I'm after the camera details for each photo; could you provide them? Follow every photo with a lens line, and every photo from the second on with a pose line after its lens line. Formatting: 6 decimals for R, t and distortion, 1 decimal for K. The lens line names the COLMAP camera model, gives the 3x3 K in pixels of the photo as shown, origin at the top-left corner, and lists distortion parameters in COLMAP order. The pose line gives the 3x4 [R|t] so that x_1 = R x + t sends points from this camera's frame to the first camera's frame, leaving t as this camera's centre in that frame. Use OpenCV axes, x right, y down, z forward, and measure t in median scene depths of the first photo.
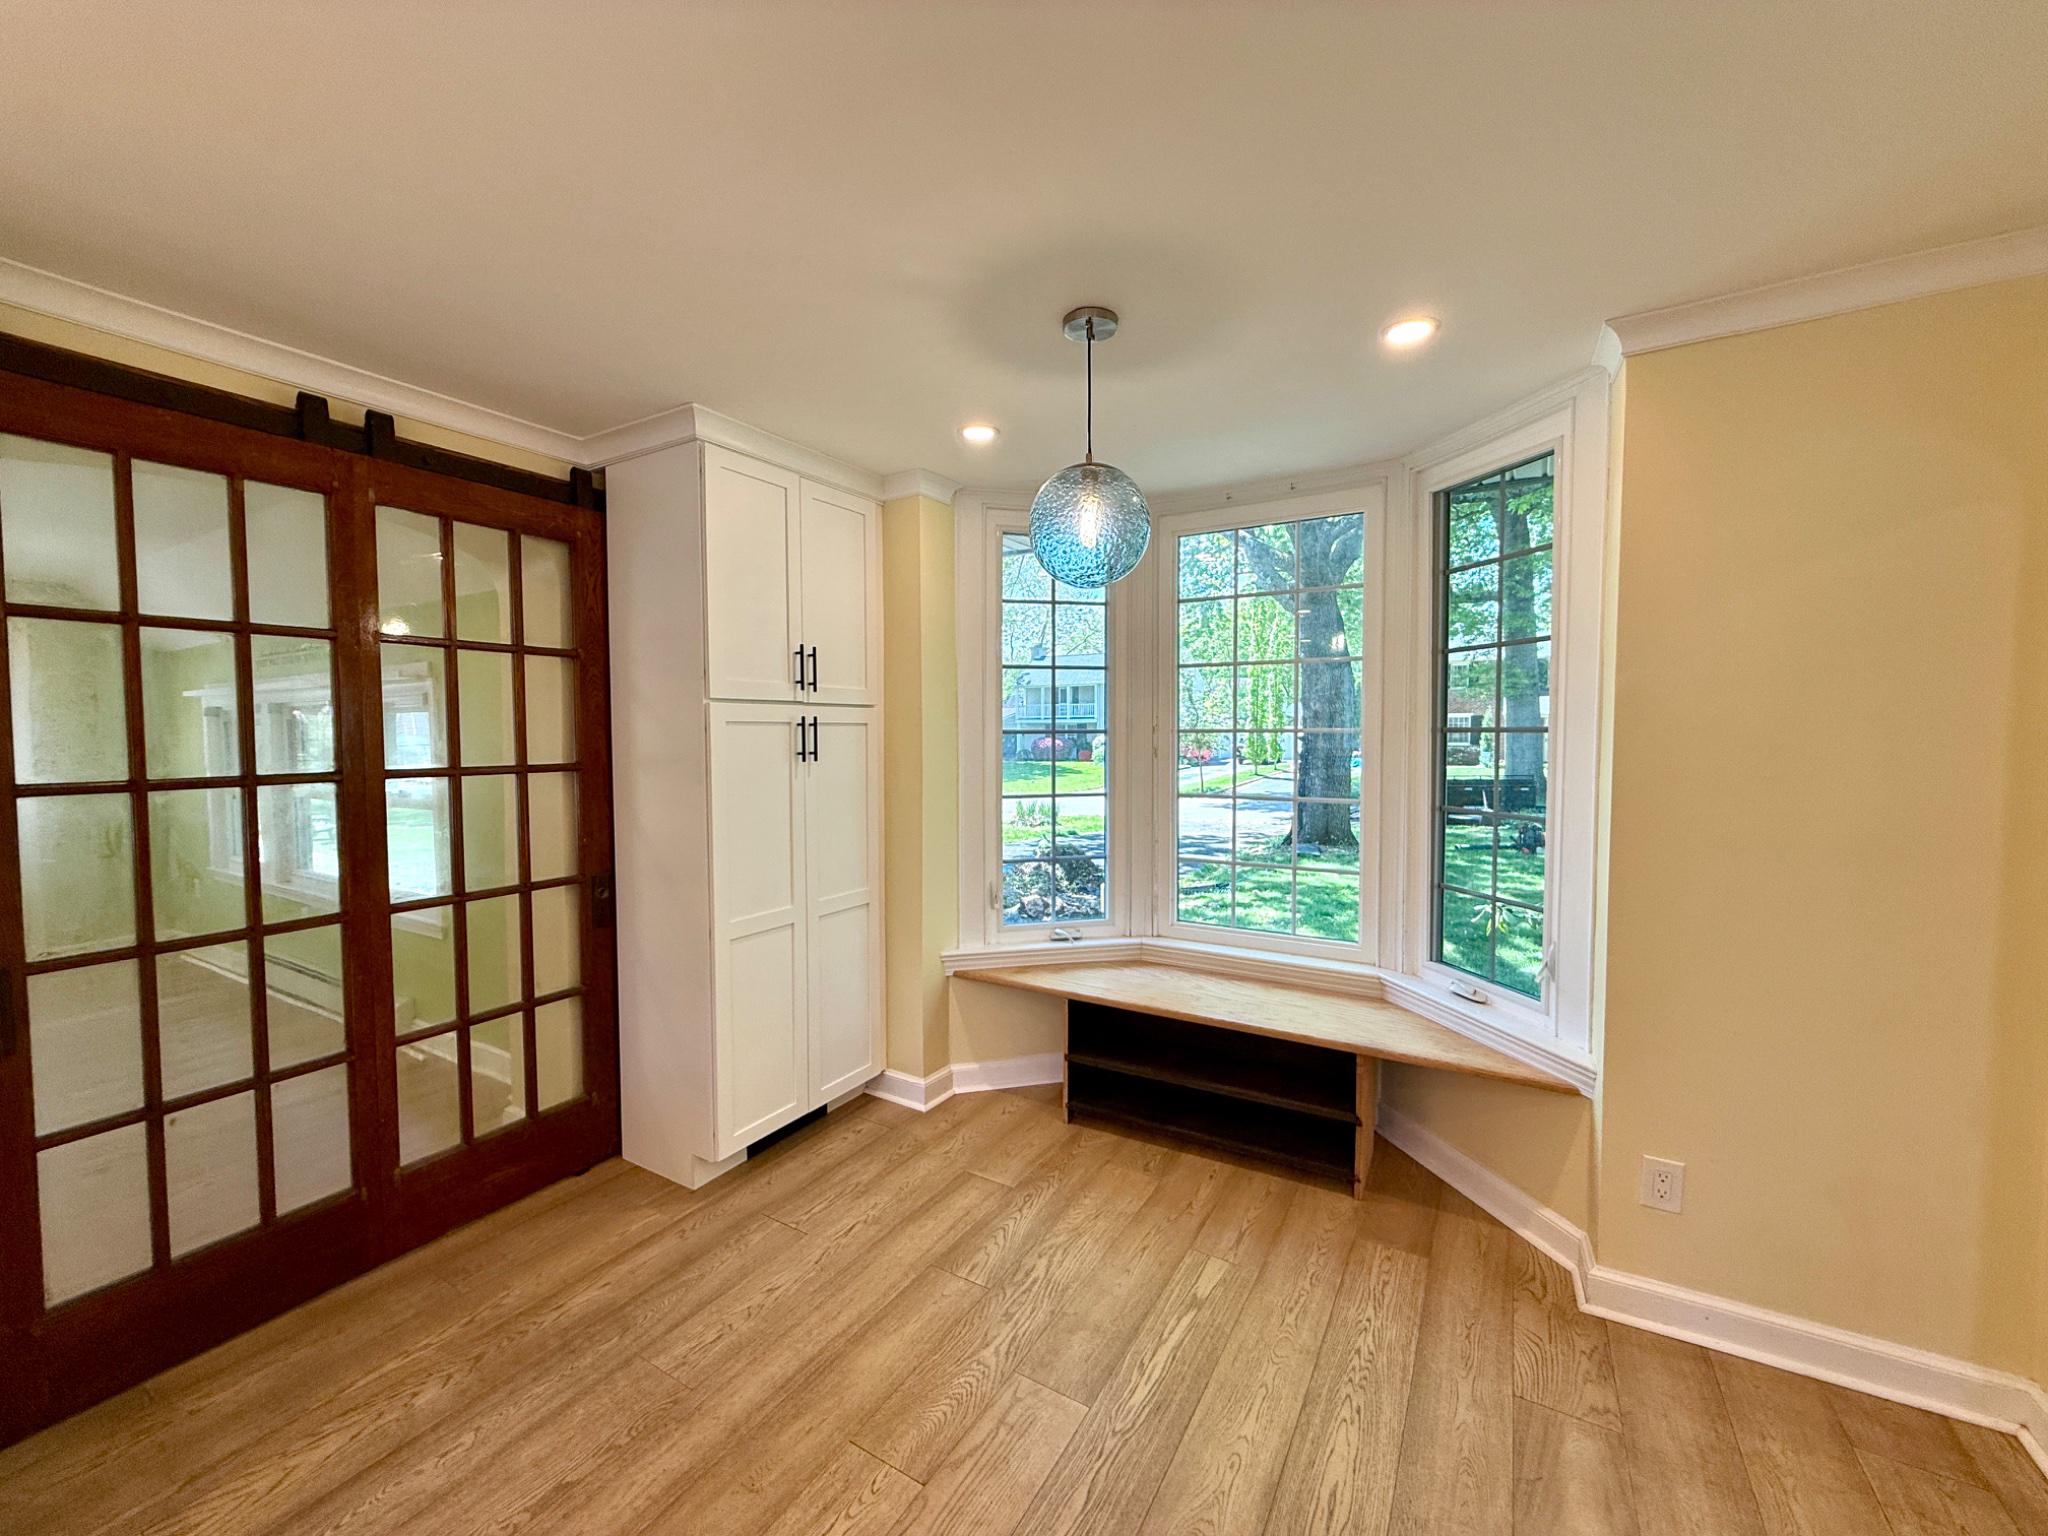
lens RADIAL K [[820.2, 0, 1022.4], [0, 820.2, 761.9], [0, 0, 1]] dist [-0.001119, 0.000627]
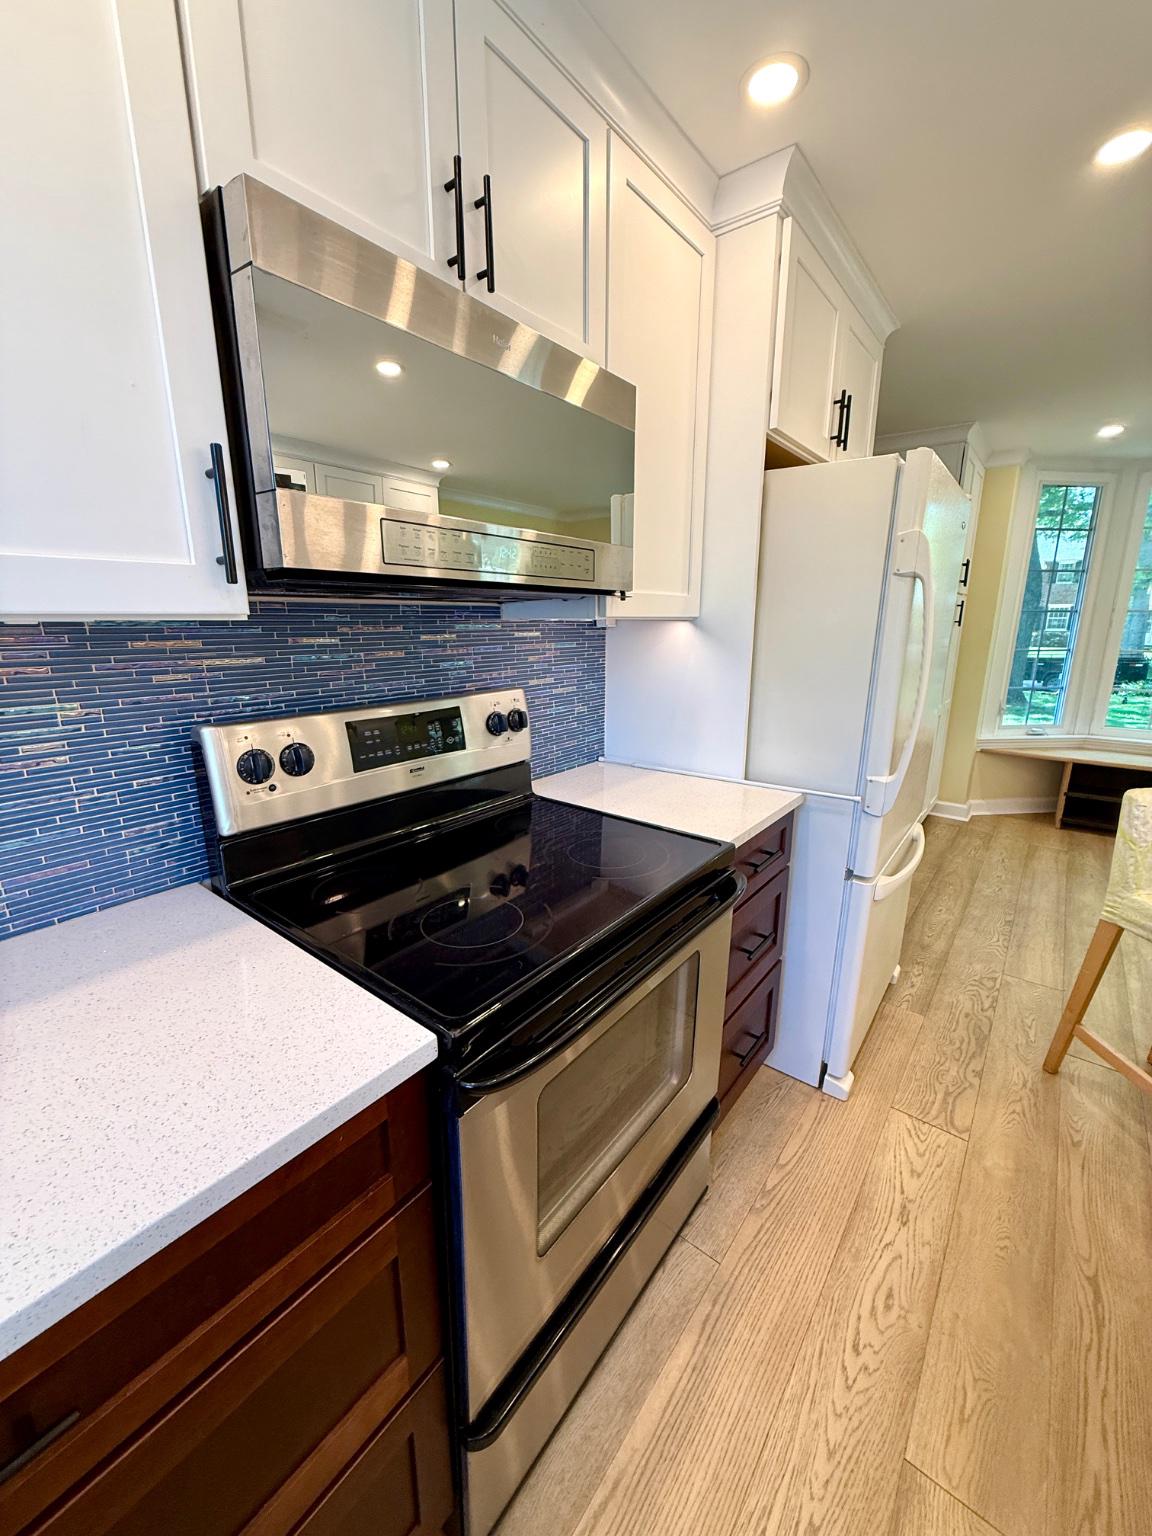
lens RADIAL K [[615.2, 0, 578.9], [0, 615.2, 760.5], [0, 0, 1]] dist [-0.001119, 0.000627]
pose [[0.991832, 0.034238, -0.122872, -0.965553], [-0.010327, 0.981694, 0.190186, 0.042190], [0.127134, -0.187364, 0.974029, -0.516874]]
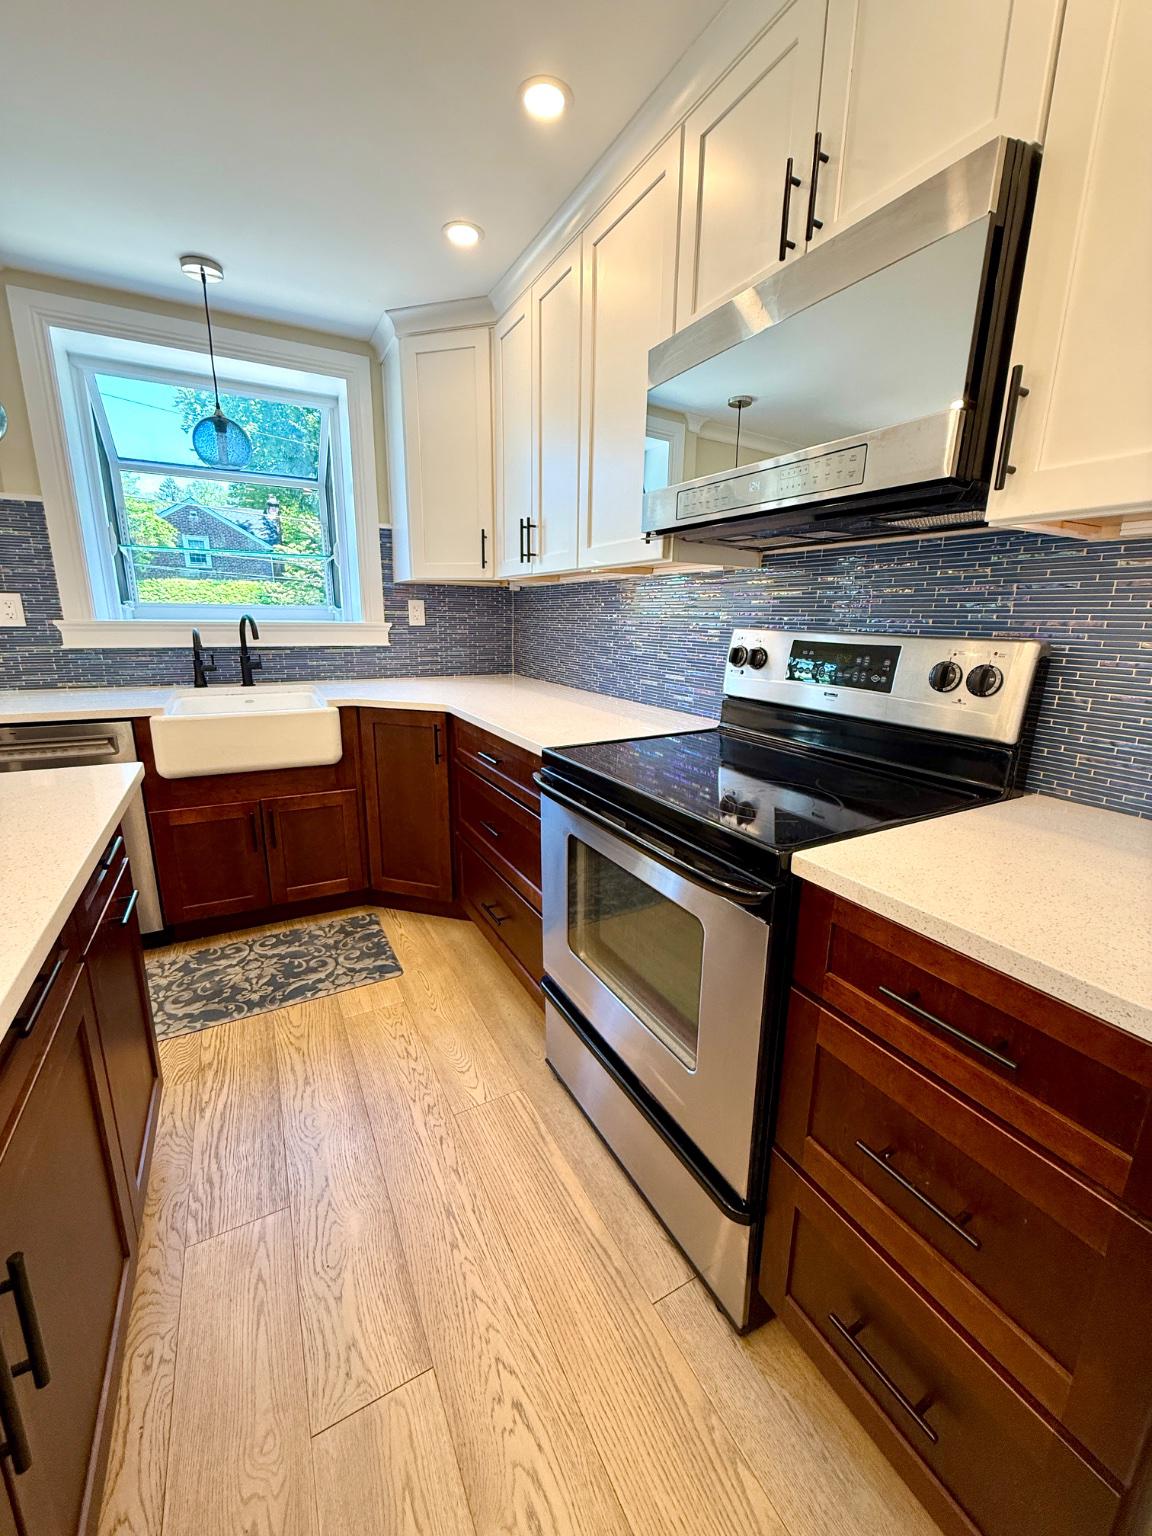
lens RADIAL K [[615.2, 0, 576.8], [0, 615.2, 761.2], [0, 0, 1]] dist [-0.001119, 0.000627]
pose [[-0.513041, 0.196059, -0.835674, -0.588613], [-0.044411, 0.966198, 0.253947, 0.072921], [0.857215, 0.167398, -0.486992, 0.012398]]
